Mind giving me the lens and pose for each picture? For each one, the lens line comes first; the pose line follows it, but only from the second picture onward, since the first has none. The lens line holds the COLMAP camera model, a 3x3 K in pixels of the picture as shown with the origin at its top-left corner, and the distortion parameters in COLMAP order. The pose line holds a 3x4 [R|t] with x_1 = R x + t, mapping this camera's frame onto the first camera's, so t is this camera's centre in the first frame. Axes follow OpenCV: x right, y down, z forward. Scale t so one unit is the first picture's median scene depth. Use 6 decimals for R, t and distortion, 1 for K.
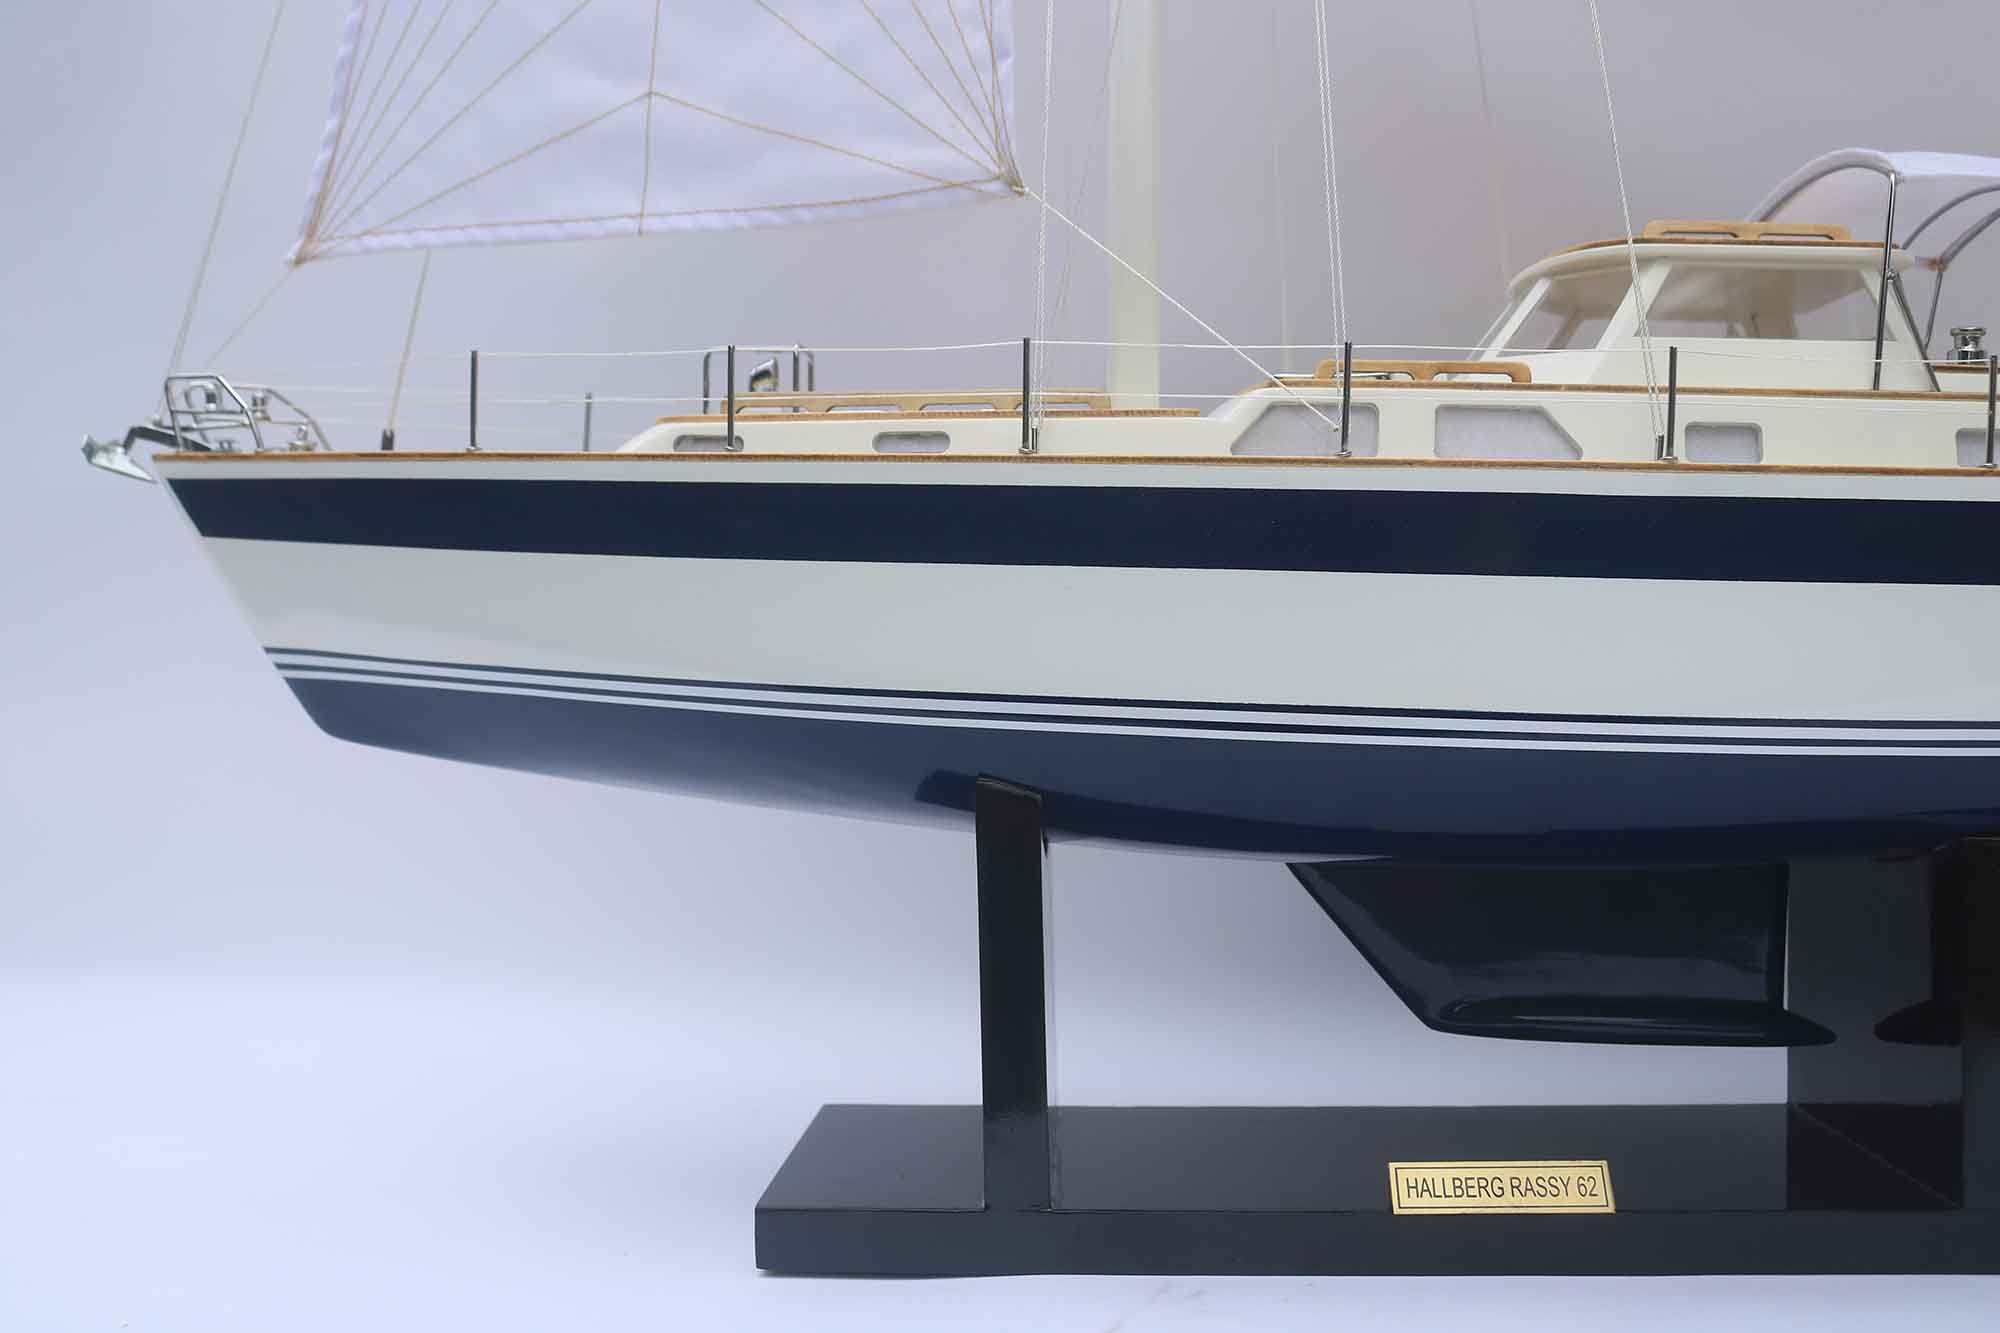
lens RADIAL K [[1985.4, 0, 997.3], [0, 1985.4, 656.1], [0, 0, 1]] dist [-0.097083, 0.002584]
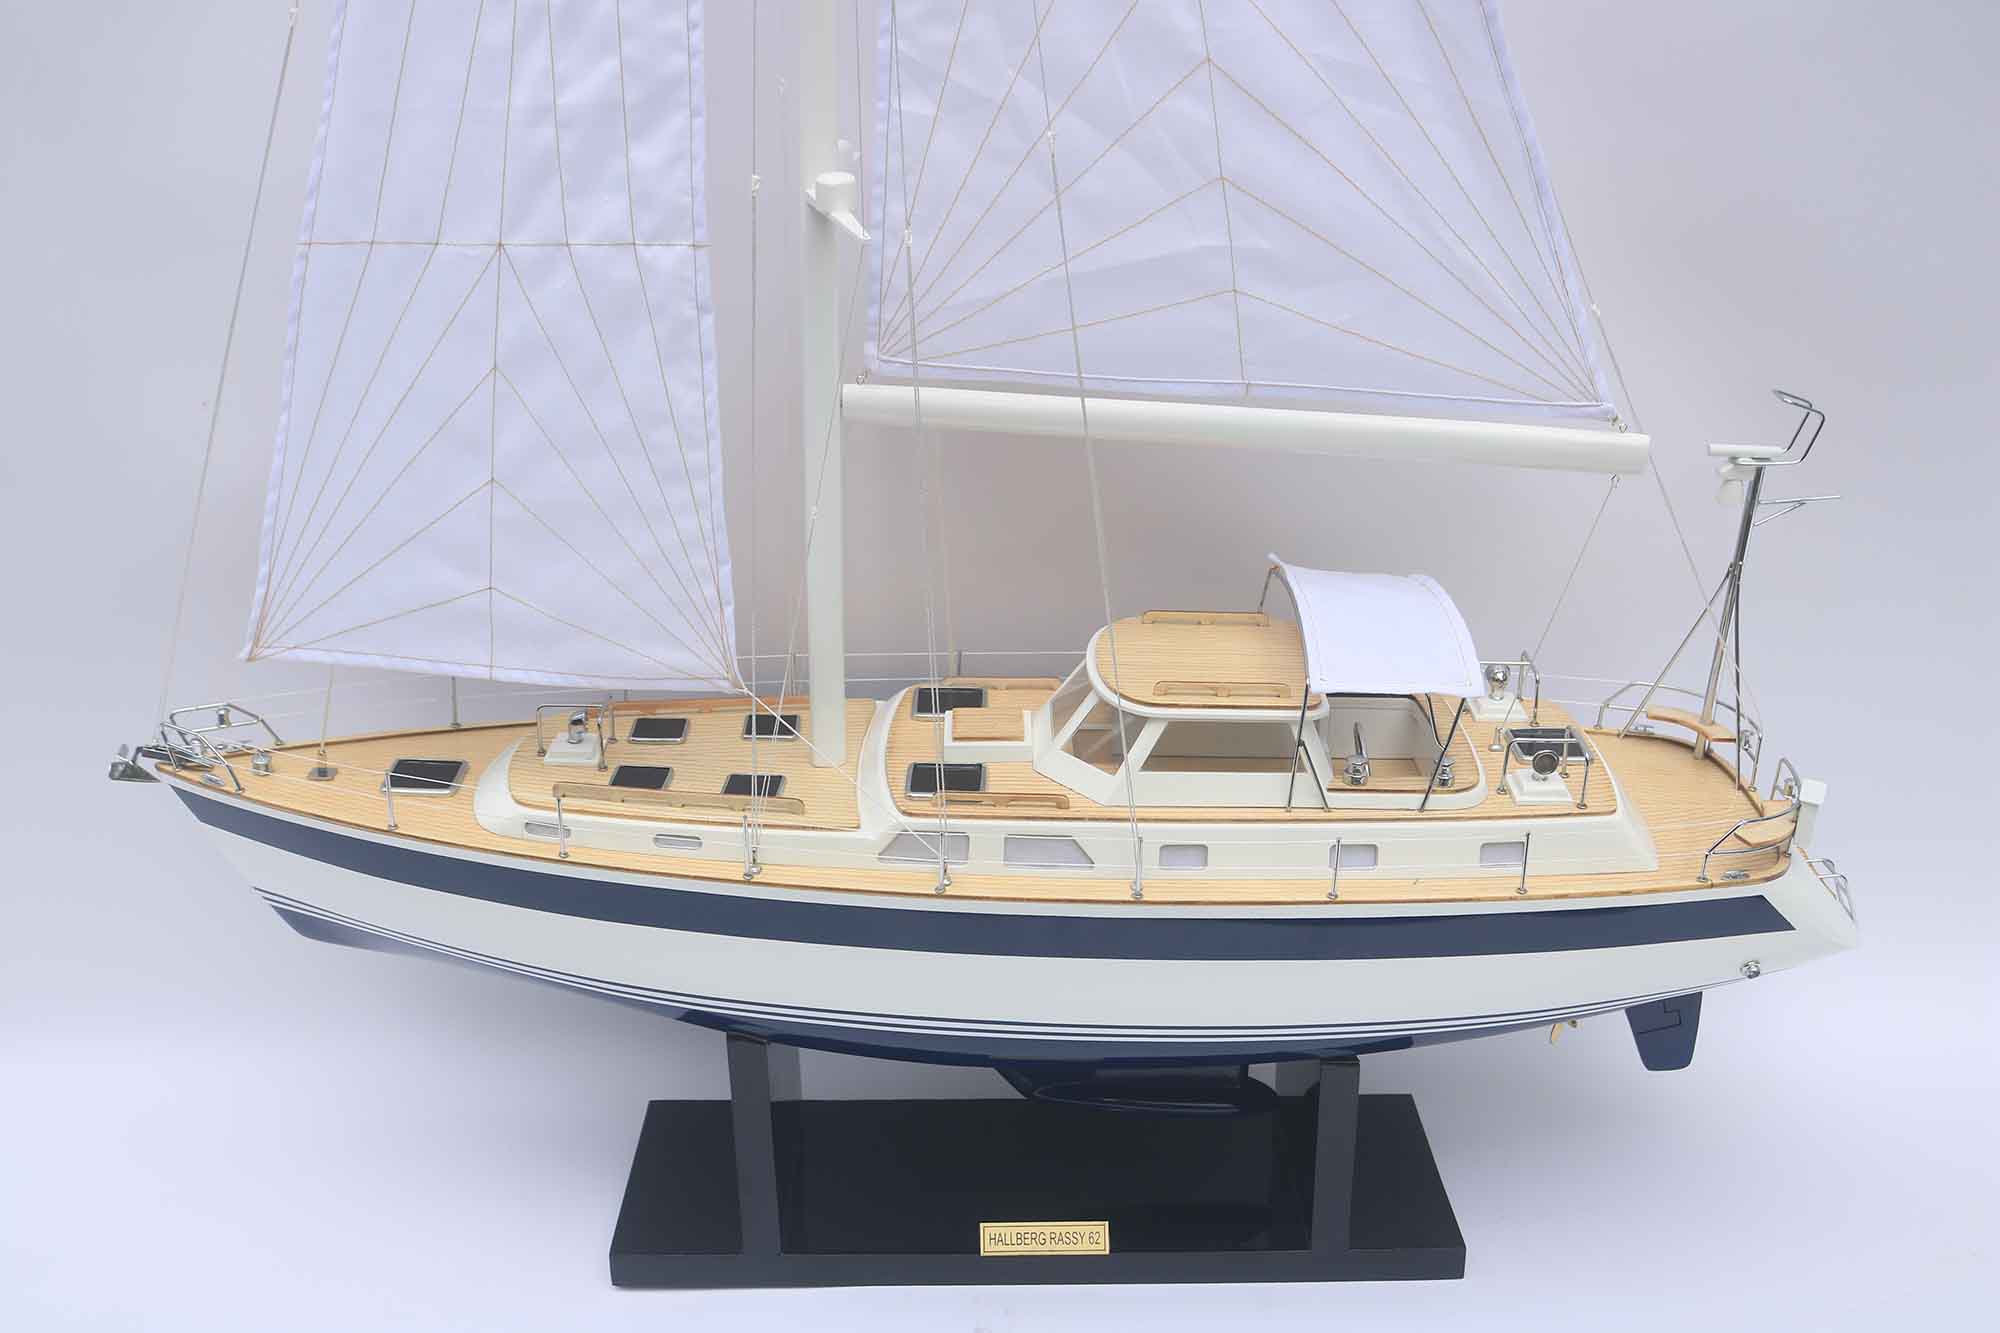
lens RADIAL K [[2141.0, 0, 985.5], [0, 2141.0, 667.9], [0, 0, 1]] dist [-0.090864, 0.019578]
pose [[0.997897, -0.019383, 0.061860, 0.096658], [-0.003053, 0.939141, 0.343517, -0.810857], [-0.064753, -0.342984, 0.937107, -0.553289]]
